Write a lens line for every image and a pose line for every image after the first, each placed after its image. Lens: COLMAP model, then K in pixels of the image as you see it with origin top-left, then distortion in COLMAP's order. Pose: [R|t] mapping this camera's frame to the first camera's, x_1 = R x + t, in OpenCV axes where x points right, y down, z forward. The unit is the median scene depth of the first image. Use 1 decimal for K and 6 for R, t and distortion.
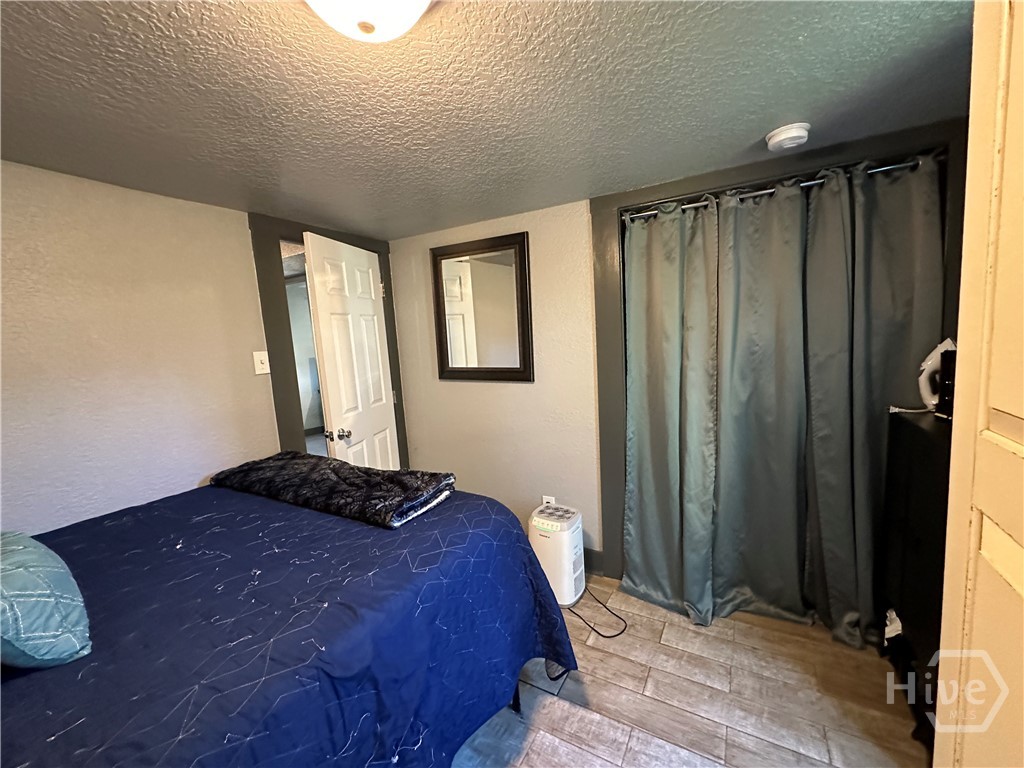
lens RADIAL K [[417.4, 0, 512.0], [0, 417.4, 384.0], [0, 0, 1]] dist [0.001281, 0.000039]
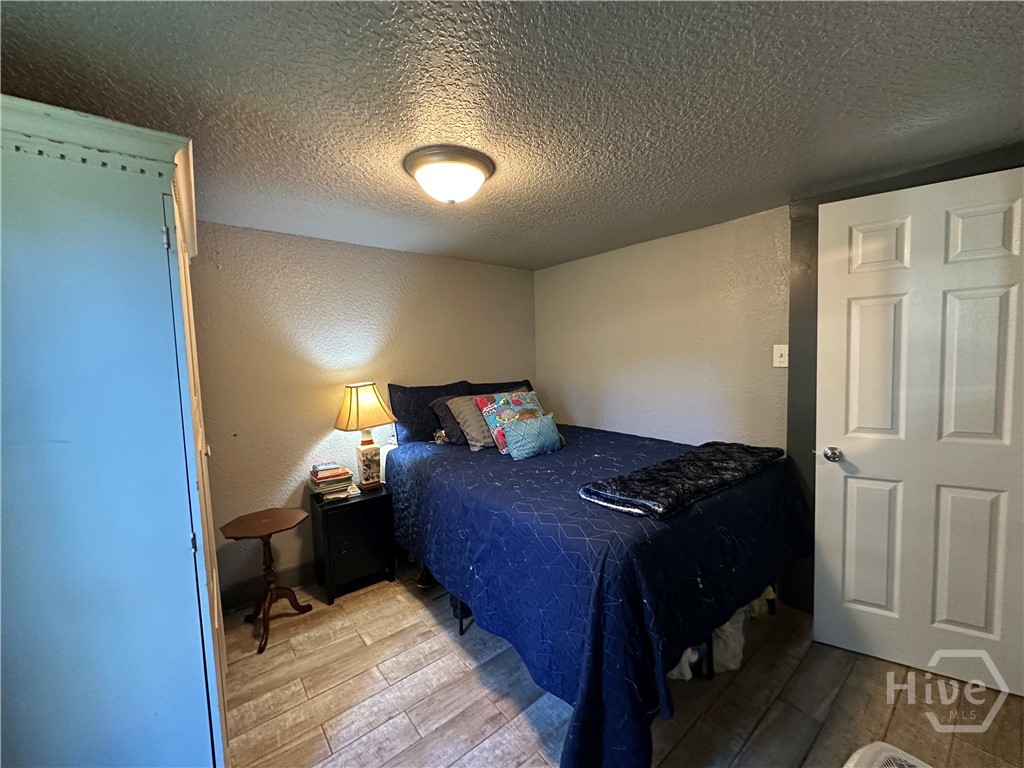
lens RADIAL K [[417.4, 0, 512.0], [0, 417.4, 384.0], [0, 0, 1]] dist [0.001281, 0.000039]
pose [[-0.364267, 0.141412, -0.920495, 0.565694], [-0.056042, 0.983285, 0.173235, -0.122145], [0.929607, 0.114691, -0.350254, 0.763750]]
